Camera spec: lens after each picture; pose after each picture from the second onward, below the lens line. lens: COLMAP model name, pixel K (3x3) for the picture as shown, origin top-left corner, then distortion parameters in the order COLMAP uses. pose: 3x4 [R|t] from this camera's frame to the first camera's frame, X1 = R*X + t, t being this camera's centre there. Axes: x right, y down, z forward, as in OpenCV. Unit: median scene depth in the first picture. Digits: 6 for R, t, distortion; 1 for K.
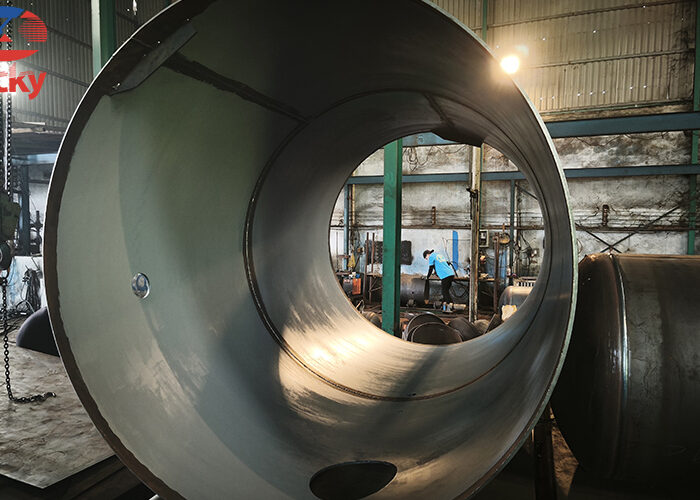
lens RADIAL K [[526.8, 0, 347.6], [0, 526.8, 260.3], [0, 0, 1]] dist [0.031269, -0.001675]
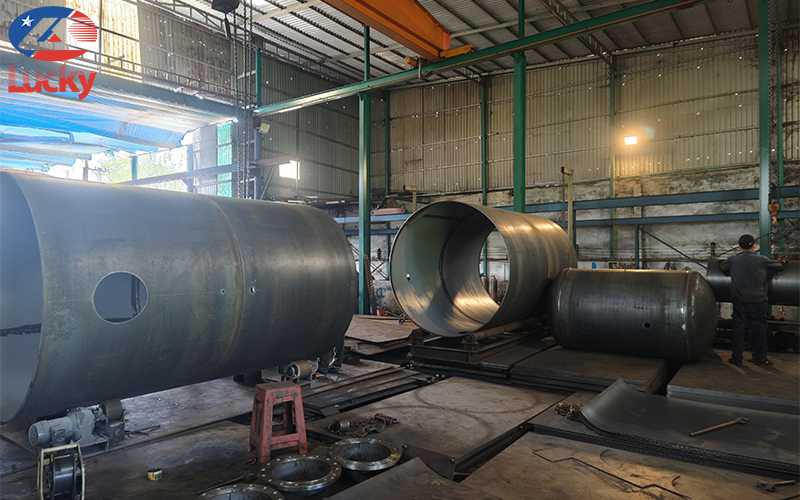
lens RADIAL K [[523.1, 0, 400.0], [0, 523.1, 250.0], [0, 0, 1]] dist [0.003821, 0.001168]
pose [[0.965592, -0.008362, -0.259927, 0.081336], [-0.013225, 0.996611, -0.081189, 0.028687], [0.259725, 0.081833, 0.962209, -0.435793]]
